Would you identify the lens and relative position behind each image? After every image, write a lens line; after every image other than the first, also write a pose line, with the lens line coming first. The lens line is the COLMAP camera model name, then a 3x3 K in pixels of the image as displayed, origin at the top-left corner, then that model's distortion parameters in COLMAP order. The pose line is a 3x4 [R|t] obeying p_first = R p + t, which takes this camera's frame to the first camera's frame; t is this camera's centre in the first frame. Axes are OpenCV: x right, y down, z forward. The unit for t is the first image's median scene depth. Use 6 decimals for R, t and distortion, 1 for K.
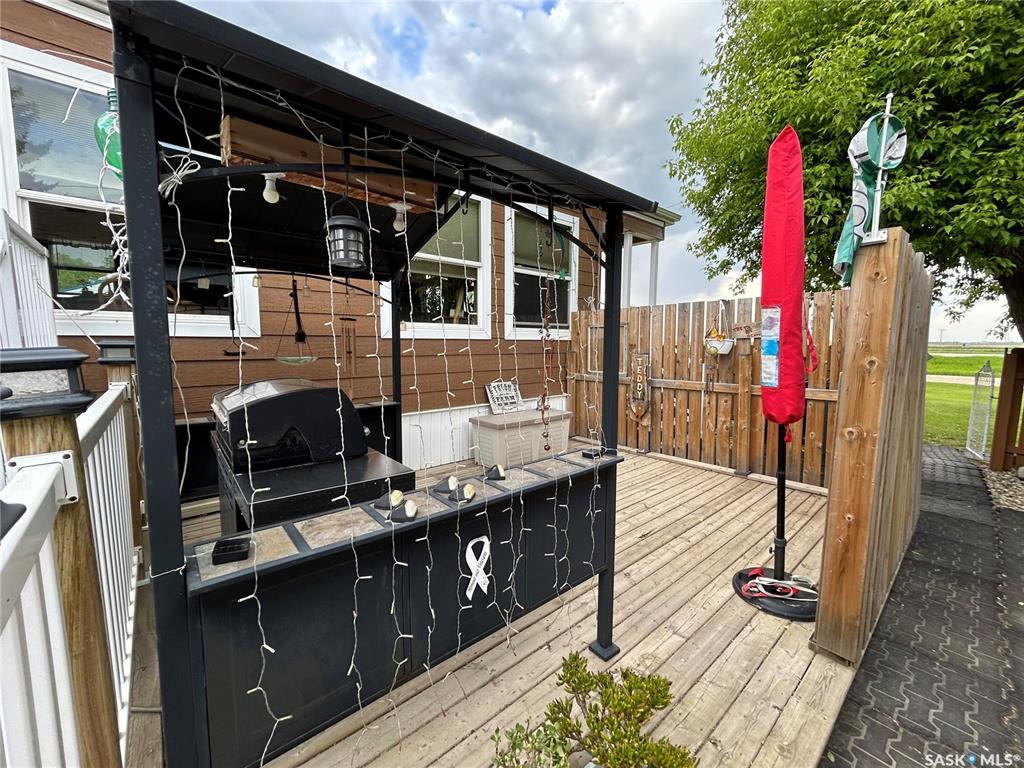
lens RADIAL K [[413.9, 0, 515.4], [0, 413.9, 387.1], [0, 0, 1]] dist [0.000760, 0.000091]
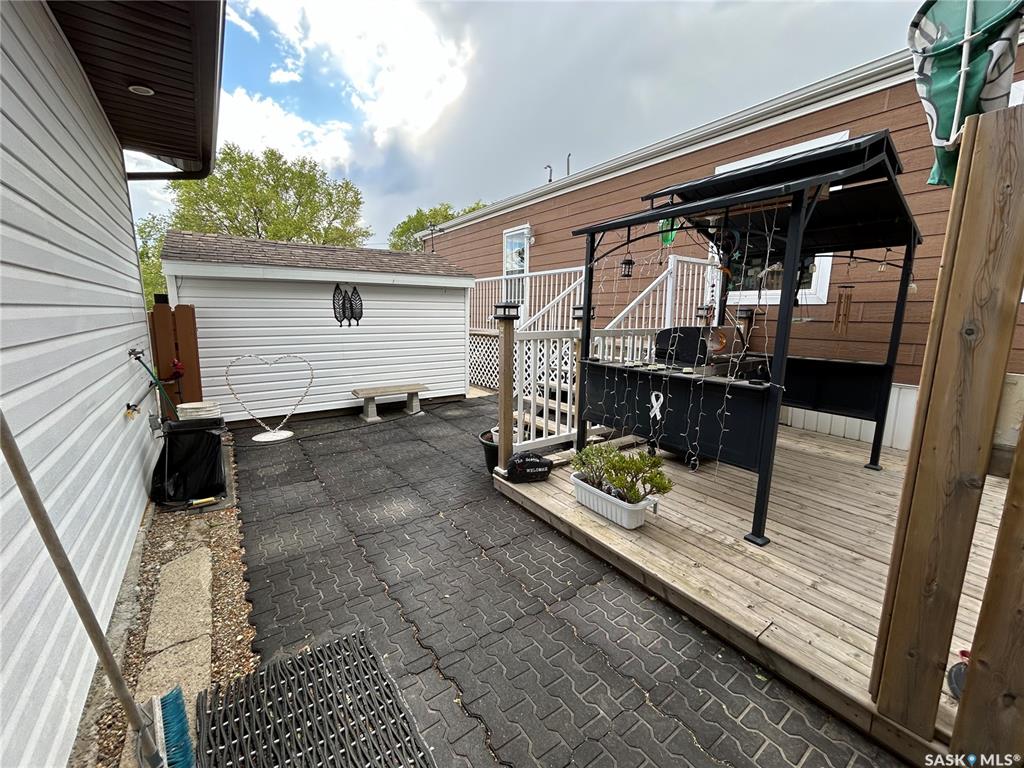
lens RADIAL K [[408.1, 0, 514.2], [0, 408.1, 402.4], [0, 0, 1]] dist [-0.000095, 0.000022]
pose [[-0.096798, 0.206927, -0.973556, 0.567735], [-0.117169, 0.968979, 0.217604, 0.007929], [0.988383, 0.135135, -0.069550, 0.105890]]
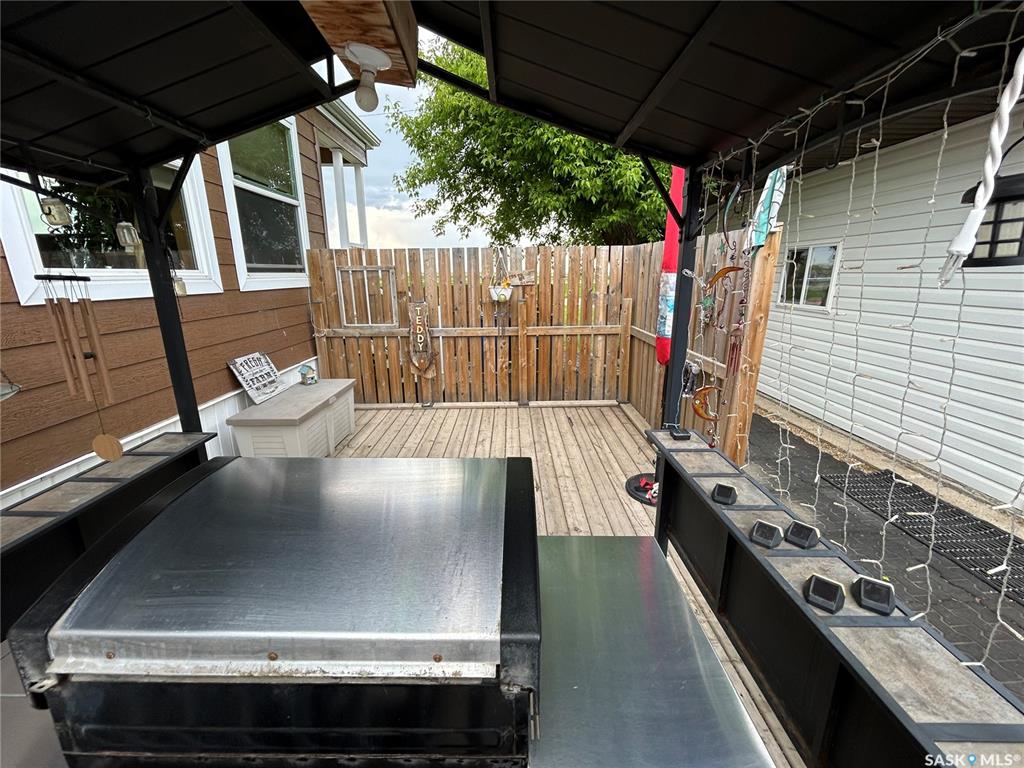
lens RADIAL K [[412.2, 0, 512.0], [0, 412.2, 384.0], [0, 0, 1]] dist [0.001339, 0.000105]
pose [[0.655663, -0.201019, 0.727803, -0.272938], [0.086397, 0.977552, 0.192165, -0.063714], [-0.750094, -0.063115, 0.658313, 0.239148]]
